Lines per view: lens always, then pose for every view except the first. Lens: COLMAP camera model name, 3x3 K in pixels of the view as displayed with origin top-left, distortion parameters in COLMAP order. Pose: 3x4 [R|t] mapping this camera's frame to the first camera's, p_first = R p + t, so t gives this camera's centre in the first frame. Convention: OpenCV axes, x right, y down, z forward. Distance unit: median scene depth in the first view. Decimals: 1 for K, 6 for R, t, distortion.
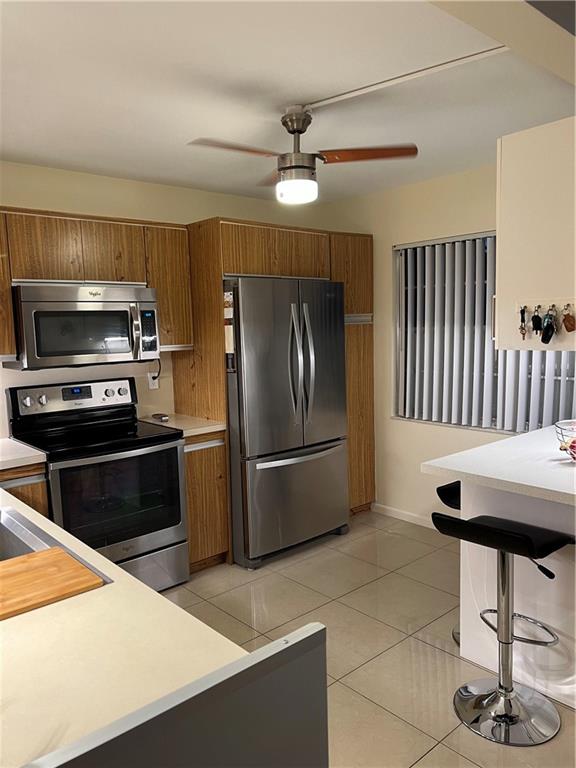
lens RADIAL K [[574.7, 0, 284.9], [0, 574.7, 394.3], [0, 0, 1]] dist [0.077425, -0.147653]
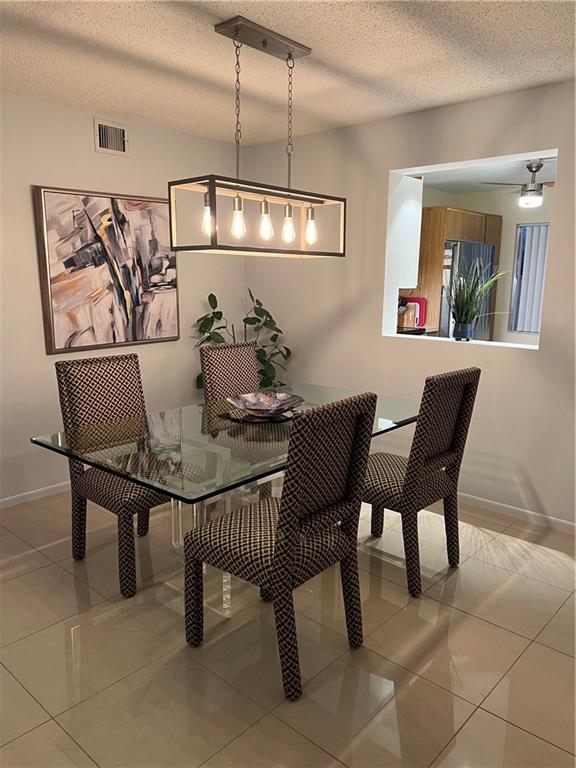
lens RADIAL K [[585.1, 0, 283.3], [0, 585.1, 387.3], [0, 0, 1]] dist [0.017747, 0.003870]
pose [[0.993652, 0.020149, 0.110679, -0.764033], [-0.027287, 0.997618, 0.063358, 0.133461], [-0.109139, -0.065976, 0.991835, -0.702443]]
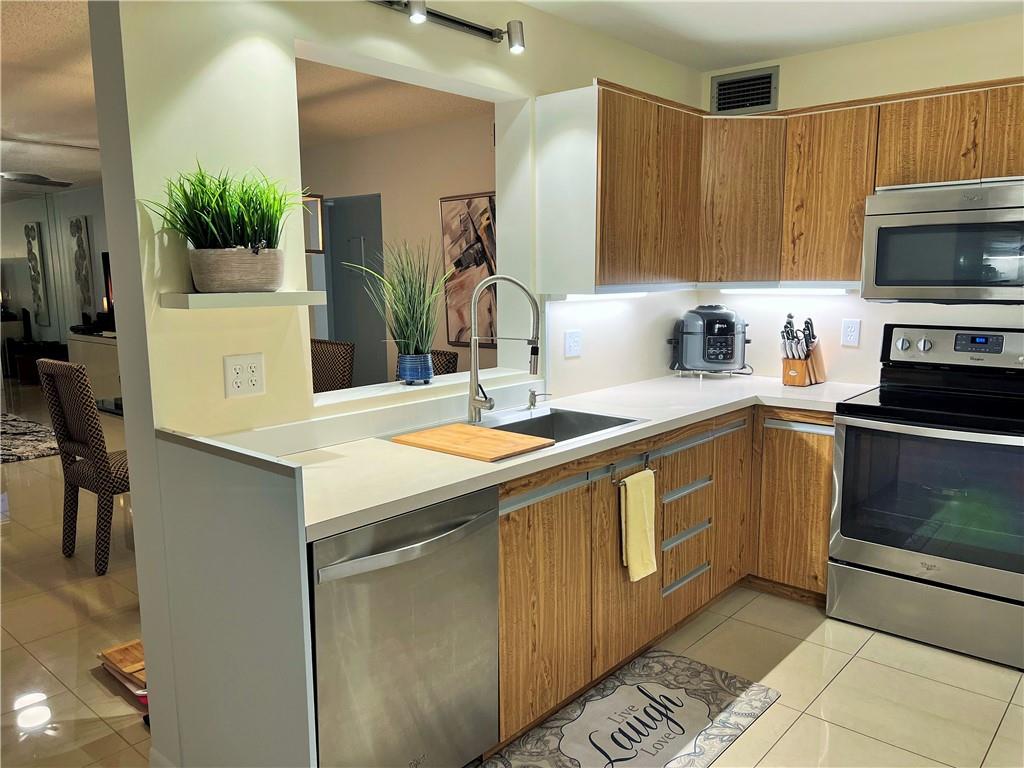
lens RADIAL K [[780.2, 0, 512.0], [0, 780.2, 384.0], [0, 0, 1]] dist [0.017747, 0.003870]
pose [[0.126203, 0.175415, -0.976372, 0.493906], [-0.115984, 0.980100, 0.161093, -0.039843], [0.985201, 0.092913, 0.144037, 0.311523]]
